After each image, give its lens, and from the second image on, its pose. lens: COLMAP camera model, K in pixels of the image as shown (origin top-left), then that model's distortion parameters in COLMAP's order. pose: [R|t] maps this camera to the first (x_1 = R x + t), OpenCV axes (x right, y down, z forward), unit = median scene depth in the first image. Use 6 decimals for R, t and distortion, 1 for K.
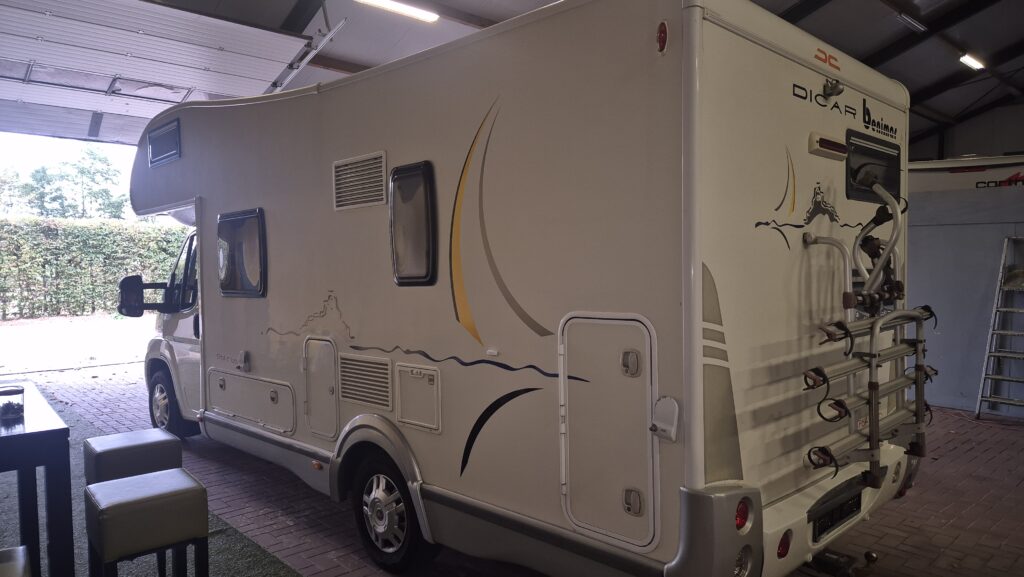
lens RADIAL K [[696.3, 0, 511.4], [0, 696.3, 296.1], [0, 0, 1]] dist [0.060635, -0.049886]
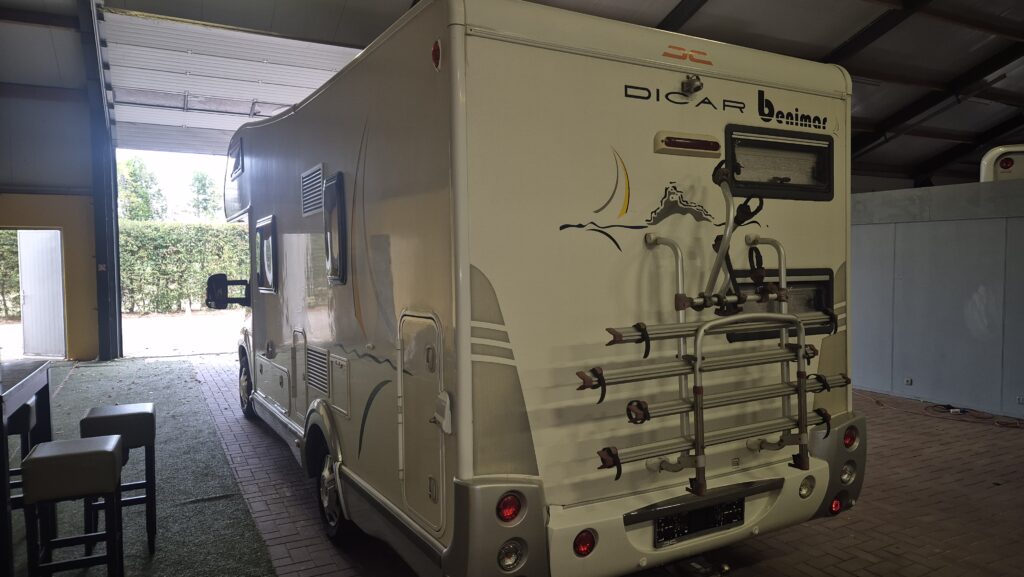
lens RADIAL K [[696.3, 0, 513.5], [0, 696.3, 288.0], [0, 0, 1]] dist [0.060635, -0.049886]
pose [[0.967178, 0.005921, -0.254030, 0.465555], [-0.007535, 0.999957, -0.005379, -0.006079], [0.253987, 0.007117, 0.967181, 0.000145]]
